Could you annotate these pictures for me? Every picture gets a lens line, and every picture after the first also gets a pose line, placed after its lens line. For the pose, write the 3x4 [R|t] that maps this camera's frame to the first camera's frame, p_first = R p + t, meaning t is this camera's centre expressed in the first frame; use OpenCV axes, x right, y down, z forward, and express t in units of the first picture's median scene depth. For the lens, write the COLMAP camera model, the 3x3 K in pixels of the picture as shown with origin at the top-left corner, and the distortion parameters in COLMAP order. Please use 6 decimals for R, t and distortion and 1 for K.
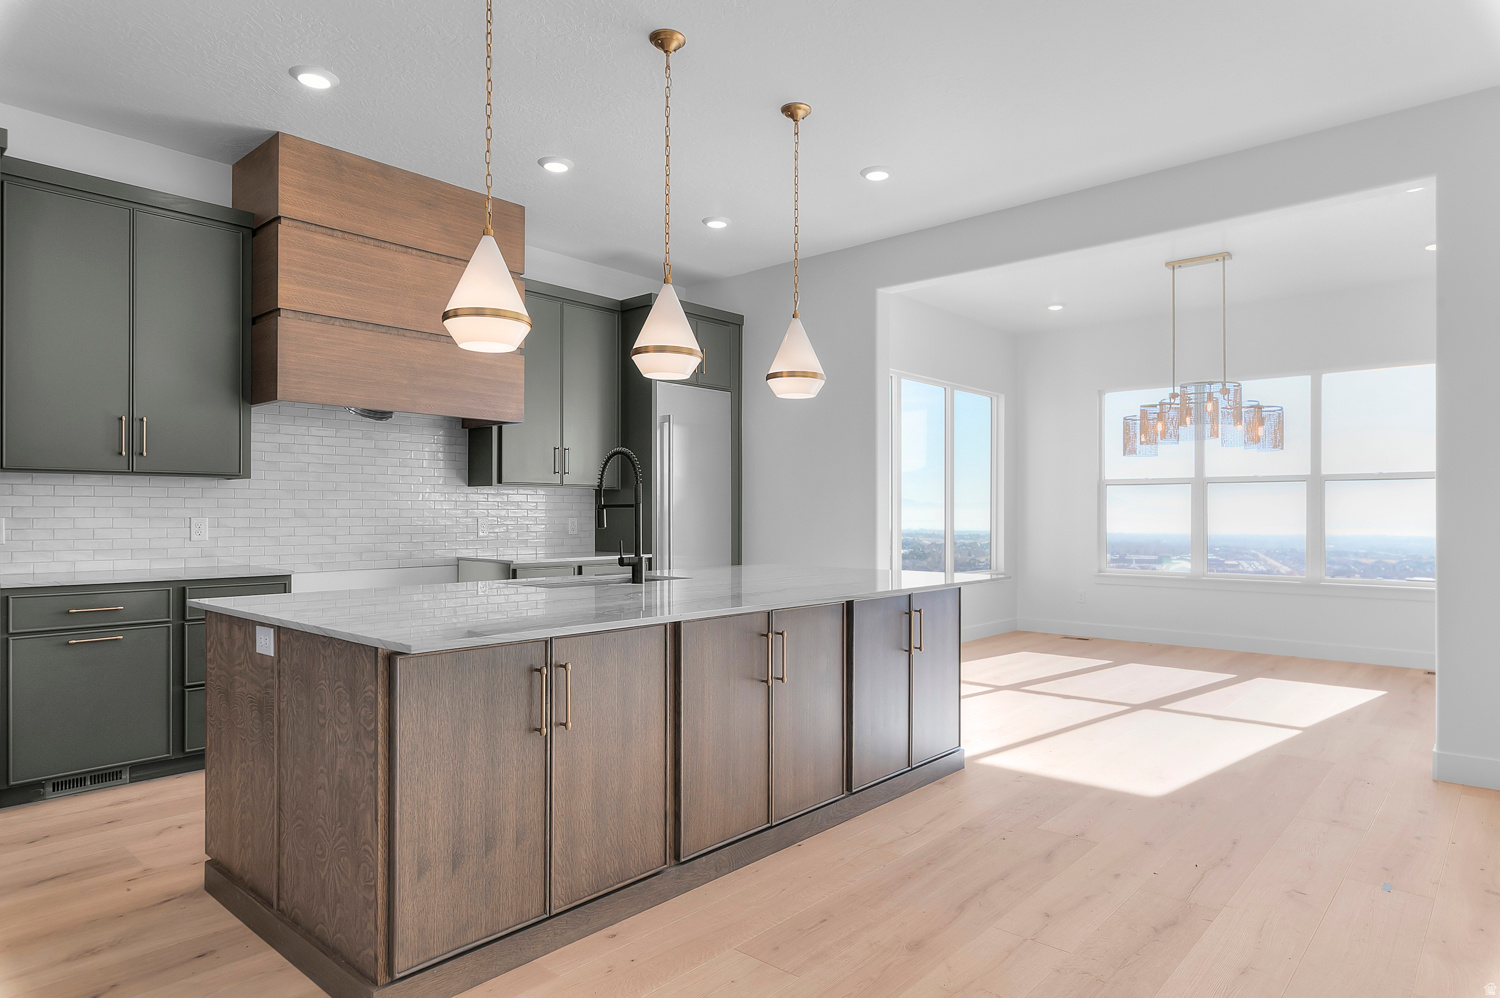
lens RADIAL K [[874.7, 0, 740.4], [0, 874.7, 503.5], [0, 0, 1]] dist [-0.001019, -0.000316]
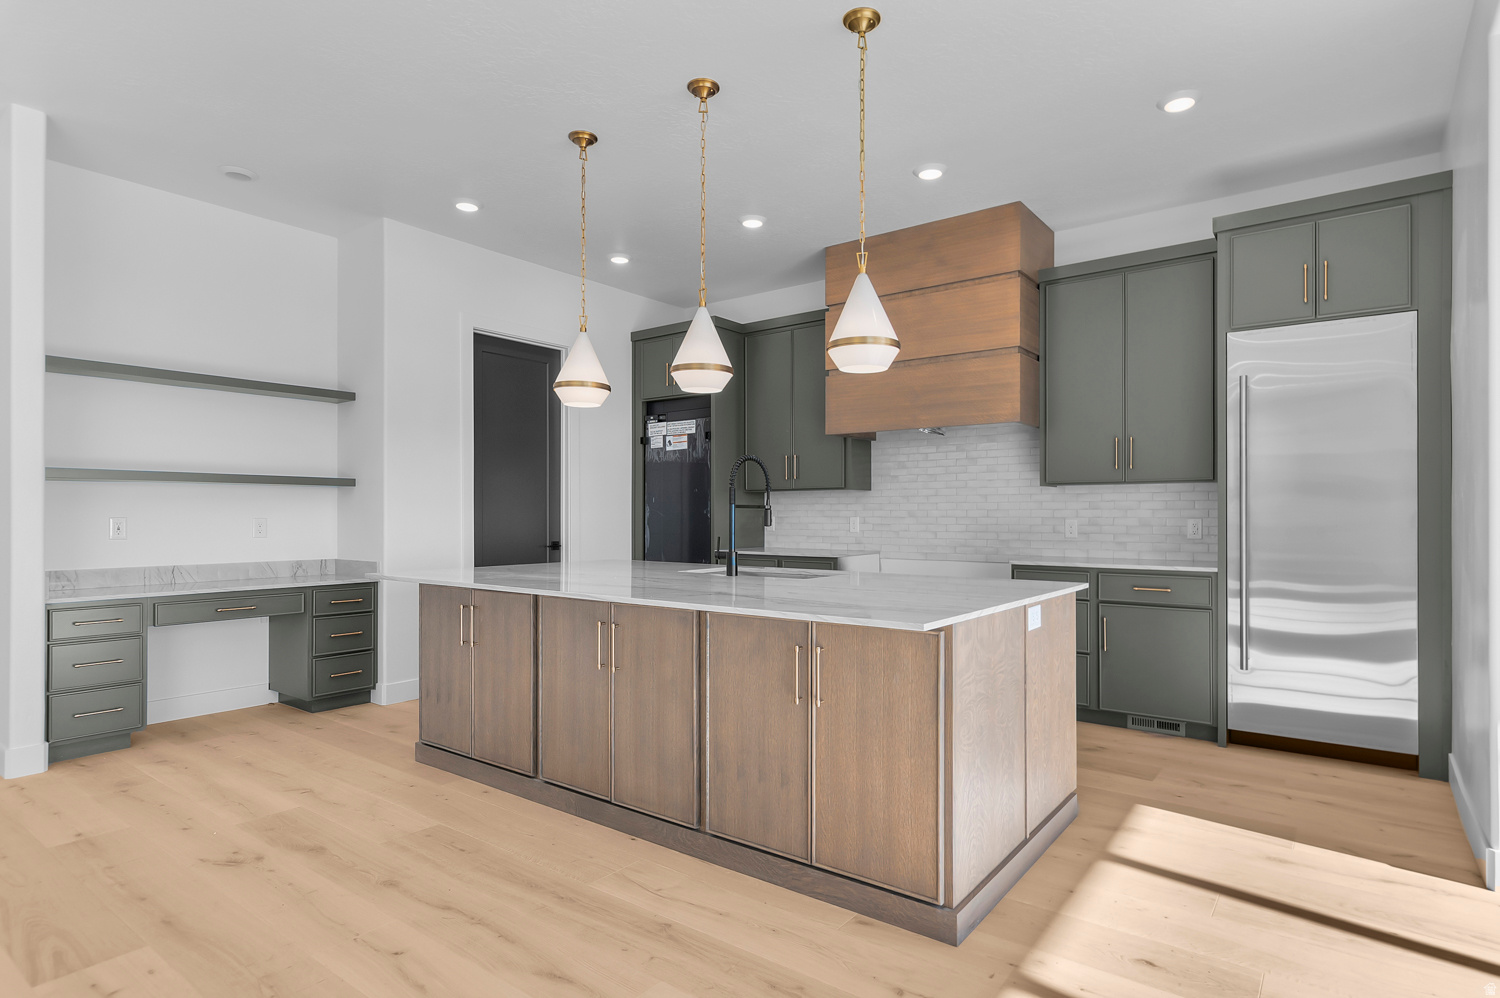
lens RADIAL K [[782.0, 0, 801.1], [0, 782.0, 513.8], [0, 0, 1]] dist [0.000458, -0.000458]
pose [[0.120038, -0.001964, -0.992767, 0.652891], [0.012050, 0.999927, -0.000521, 0.010136], [0.992696, -0.011900, 0.120053, 0.714828]]
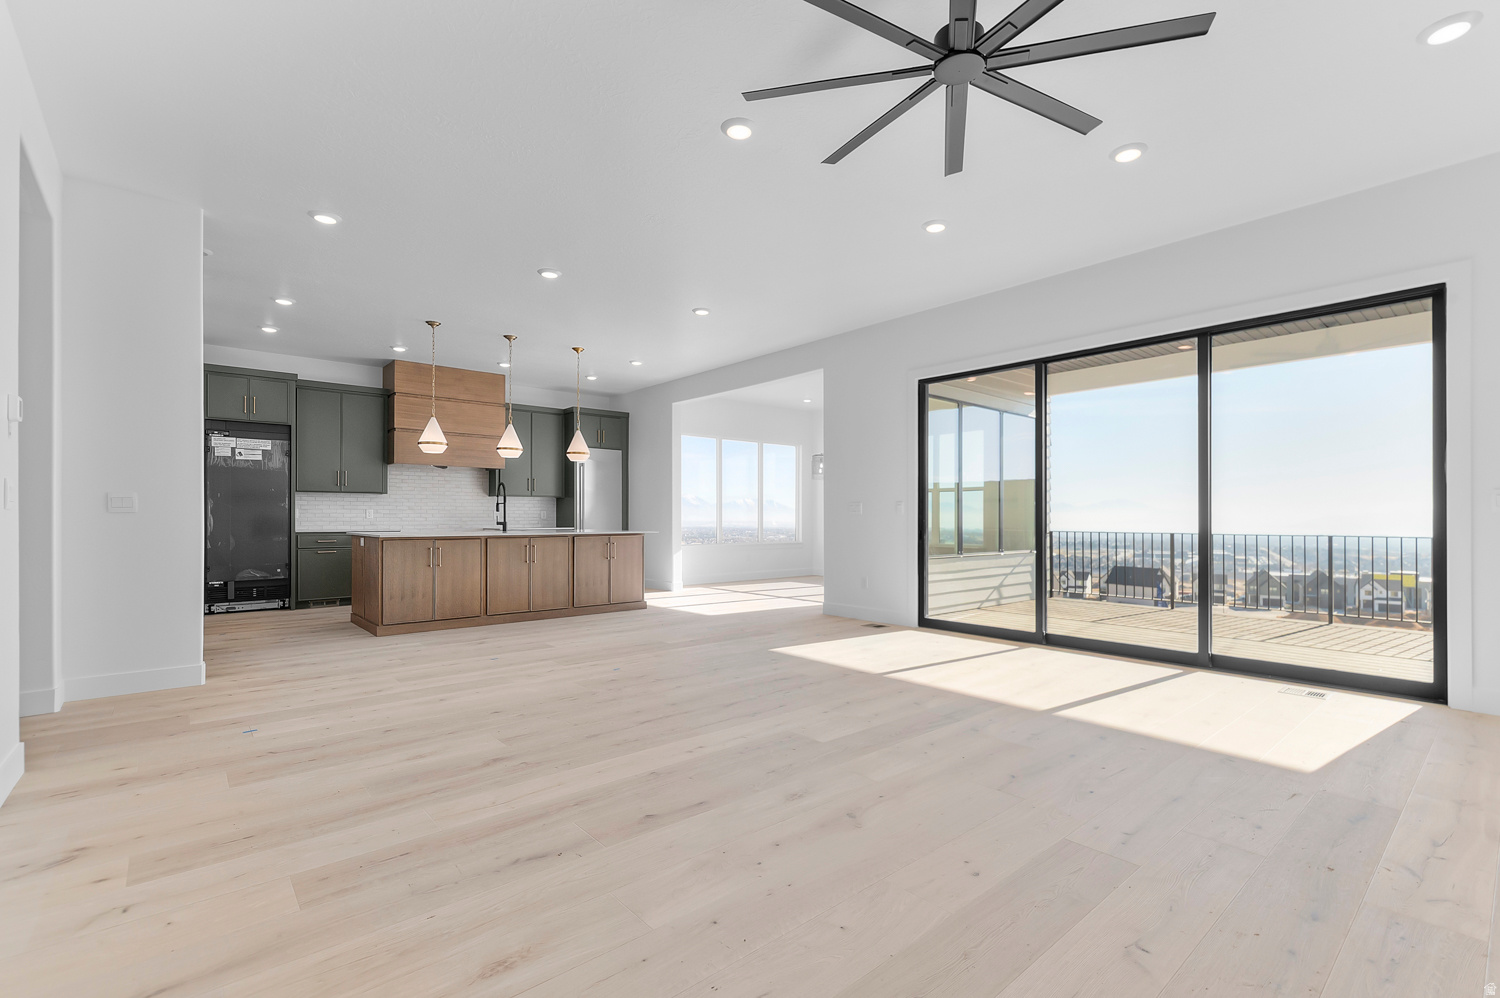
lens RADIAL K [[663.8, 0, 743.2], [0, 663.8, 511.4], [0, 0, 1]] dist [0.000672, 0.000019]
pose [[0.991561, -0.000358, -0.129642, 0.665645], [0.000891, 0.999991, 0.004053, 0.014727], [0.129640, -0.004134, 0.991553, -0.723779]]
